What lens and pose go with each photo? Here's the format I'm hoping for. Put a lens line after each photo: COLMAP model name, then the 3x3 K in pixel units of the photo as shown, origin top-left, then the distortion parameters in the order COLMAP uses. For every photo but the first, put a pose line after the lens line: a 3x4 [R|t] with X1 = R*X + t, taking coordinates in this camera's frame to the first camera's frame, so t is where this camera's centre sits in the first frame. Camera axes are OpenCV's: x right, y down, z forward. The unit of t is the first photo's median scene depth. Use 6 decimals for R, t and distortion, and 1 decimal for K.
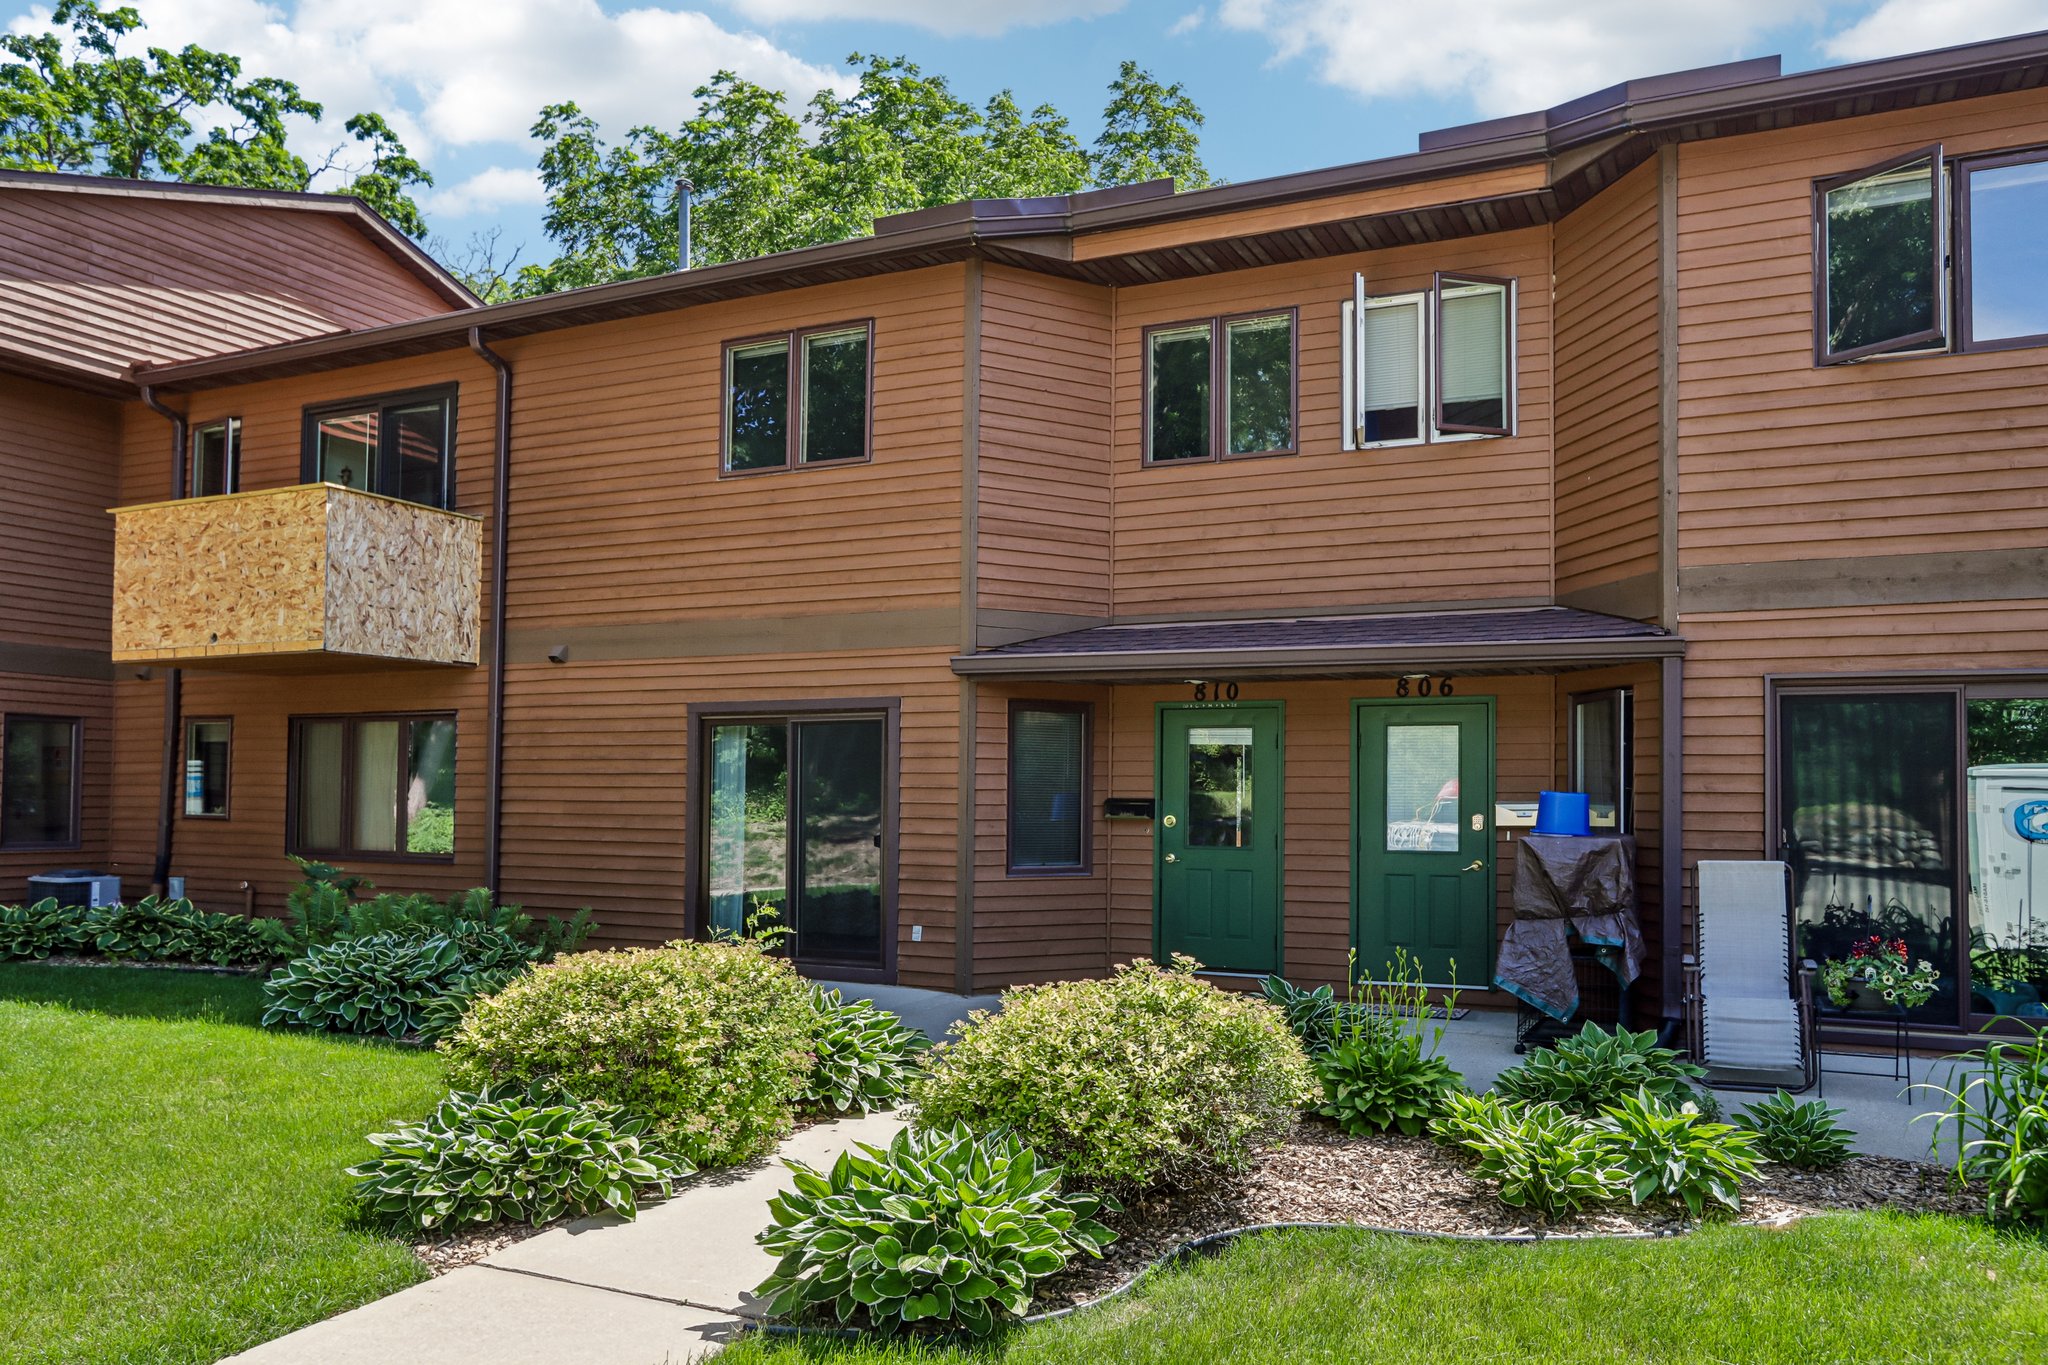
lens RADIAL K [[1305.5, 0, 1068.6], [0, 1305.5, 767.6], [0, 0, 1]] dist [-0.026425, 0.026138]
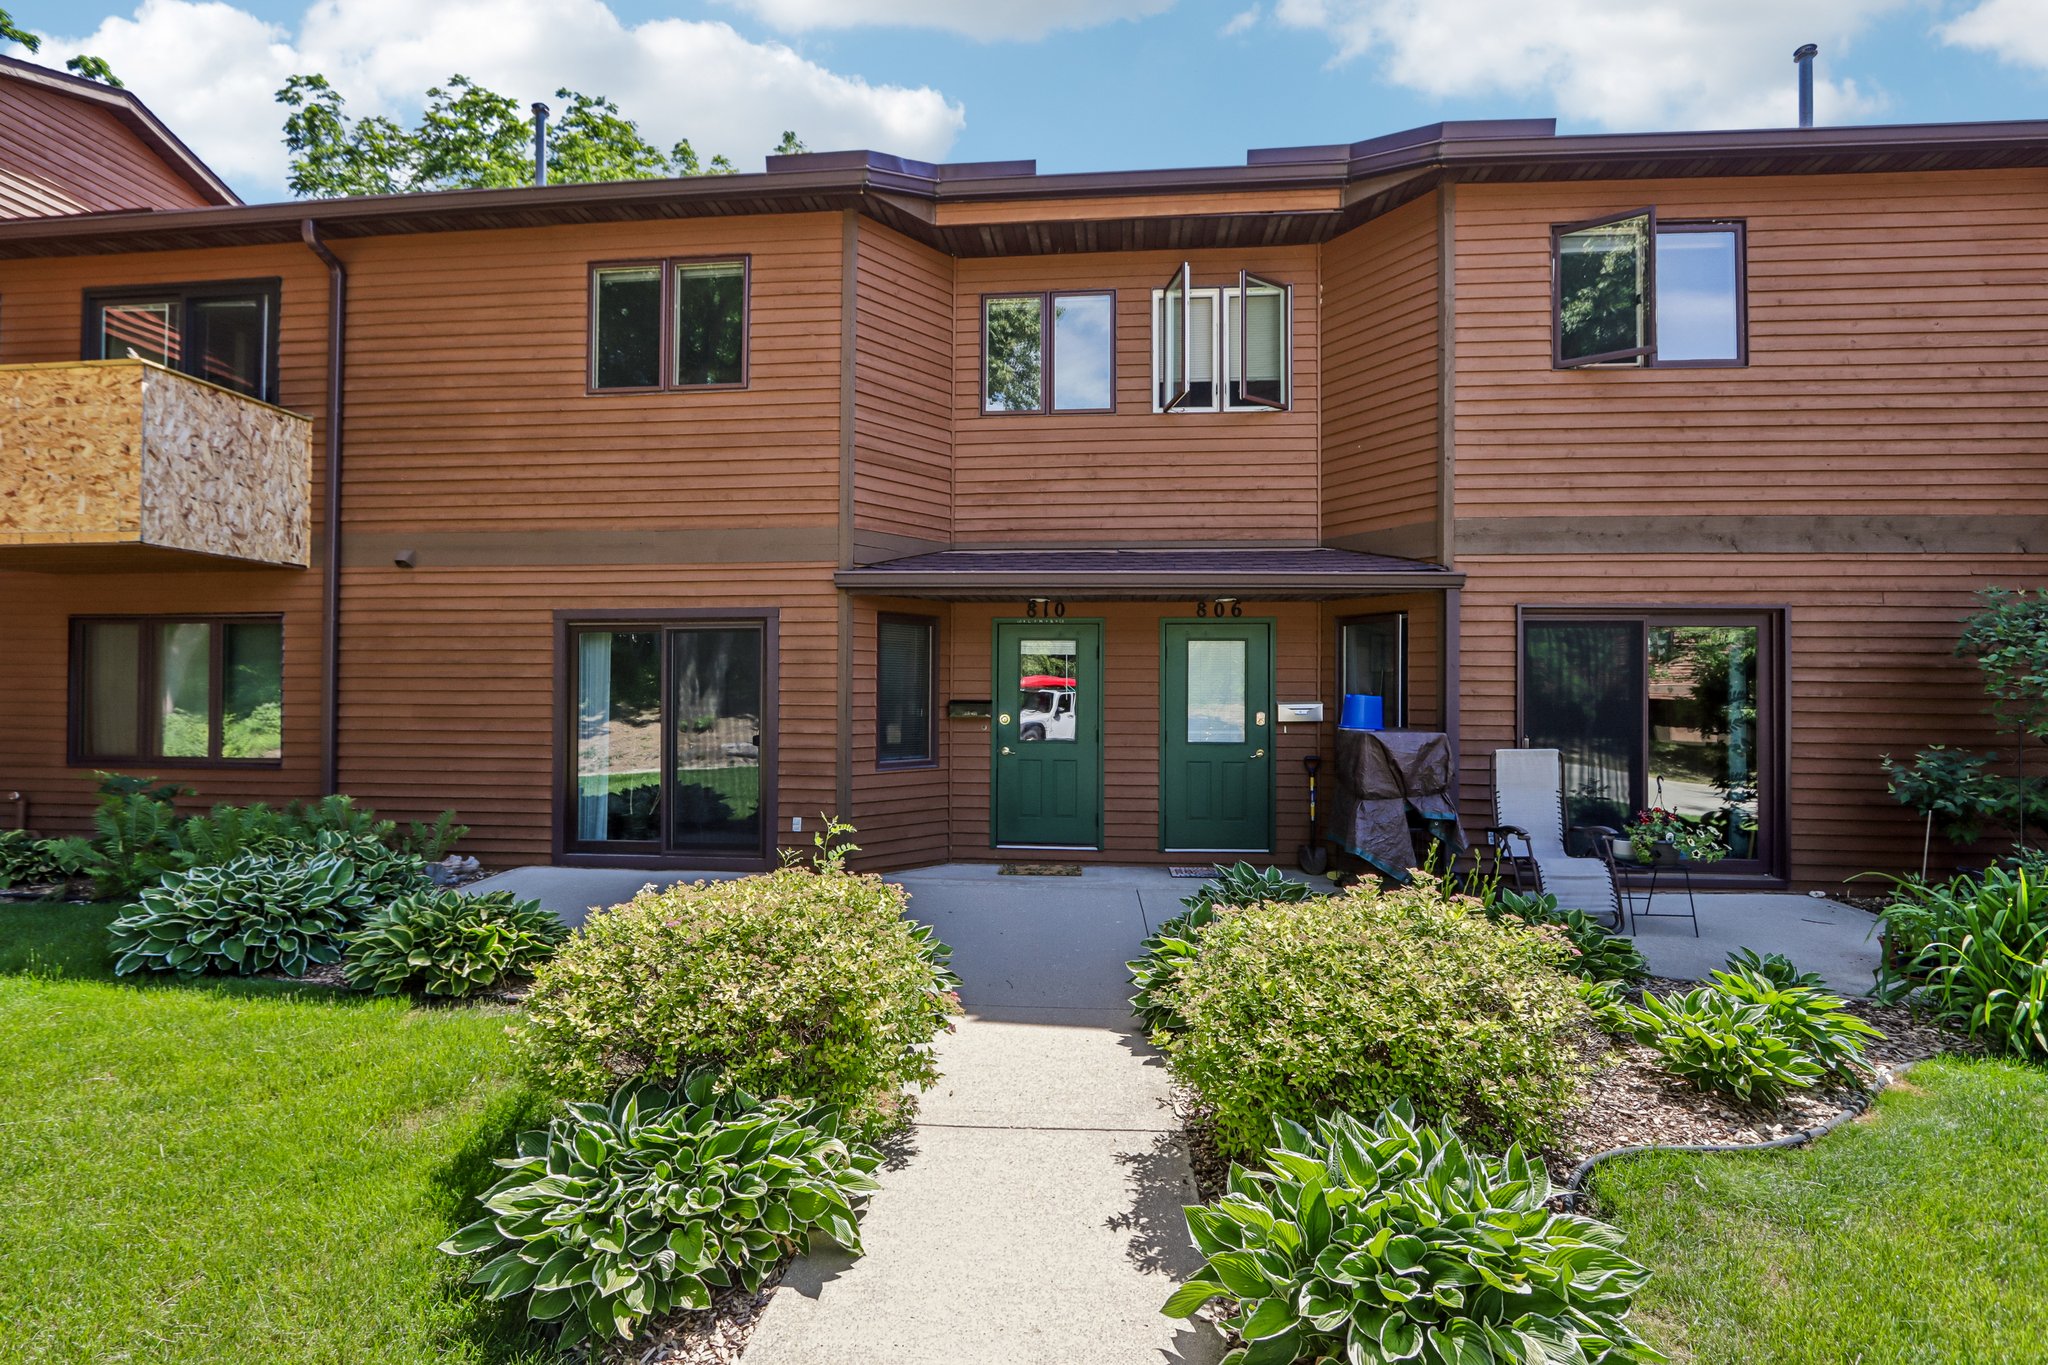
lens RADIAL K [[955.3, 0, 1007.6], [0, 955.3, 694.5], [0, 0, 1]] dist [-0.023719, 0.005766]
pose [[0.958931, -0.002022, 0.283633, -0.171293], [-0.003911, 0.999785, 0.020347, 0.001211], [-0.283614, -0.020621, 0.958717, 0.183041]]
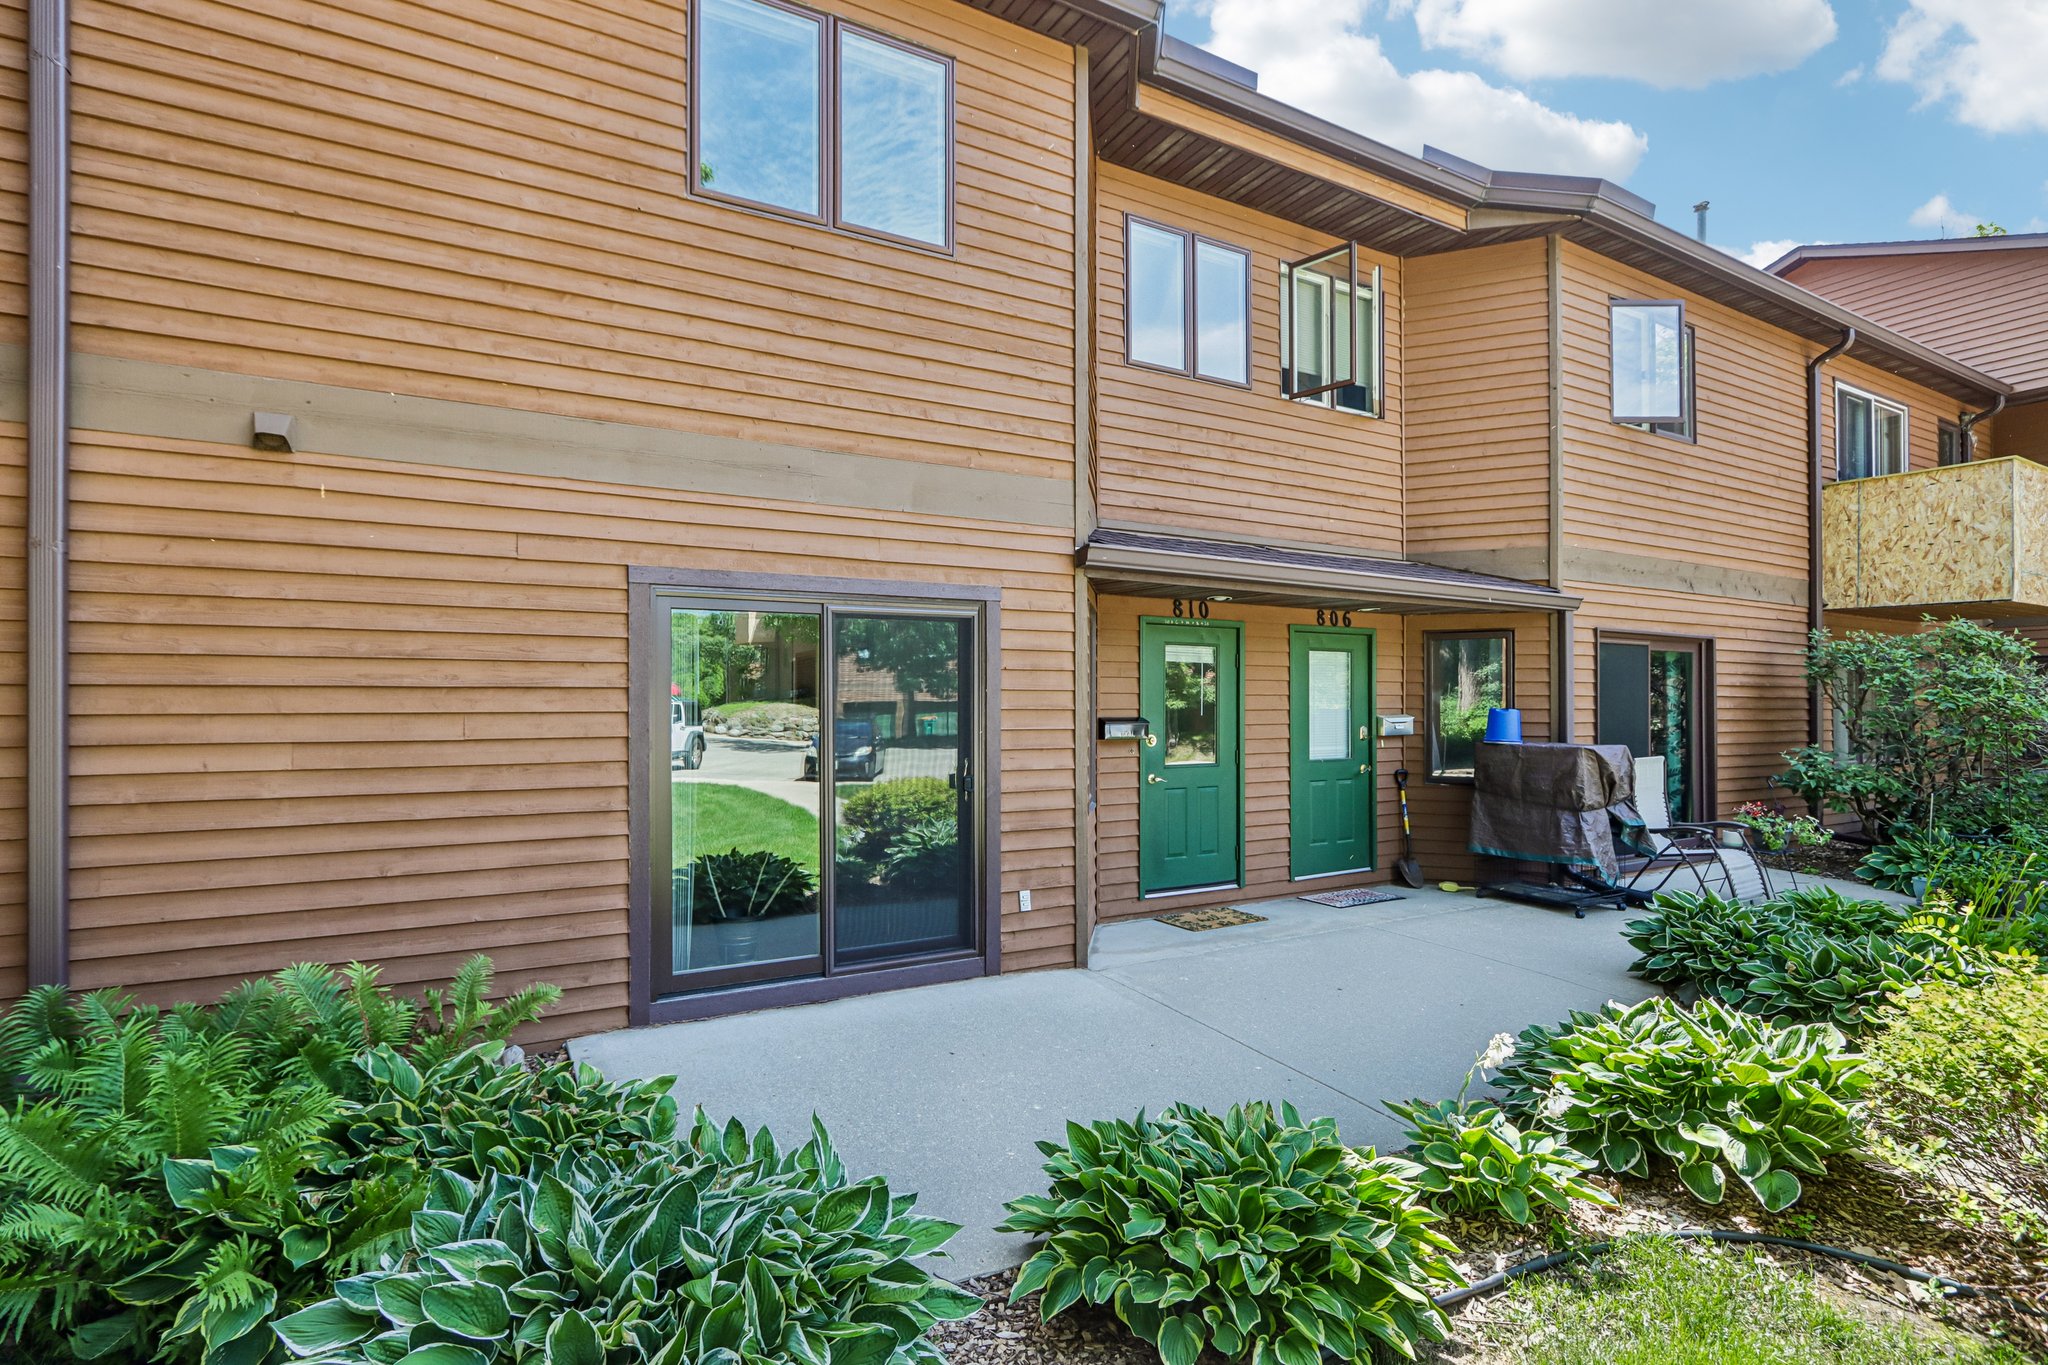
lens RADIAL K [[970.4, 0, 1029.3], [0, 970.4, 709.6], [0, 0, 1]] dist [-0.030231, 0.017504]
pose [[0.629810, -0.011244, 0.776668, -0.547898], [-0.011277, 0.999657, 0.023617, 0.002085], [-0.776667, -0.023632, 0.629468, 0.635555]]
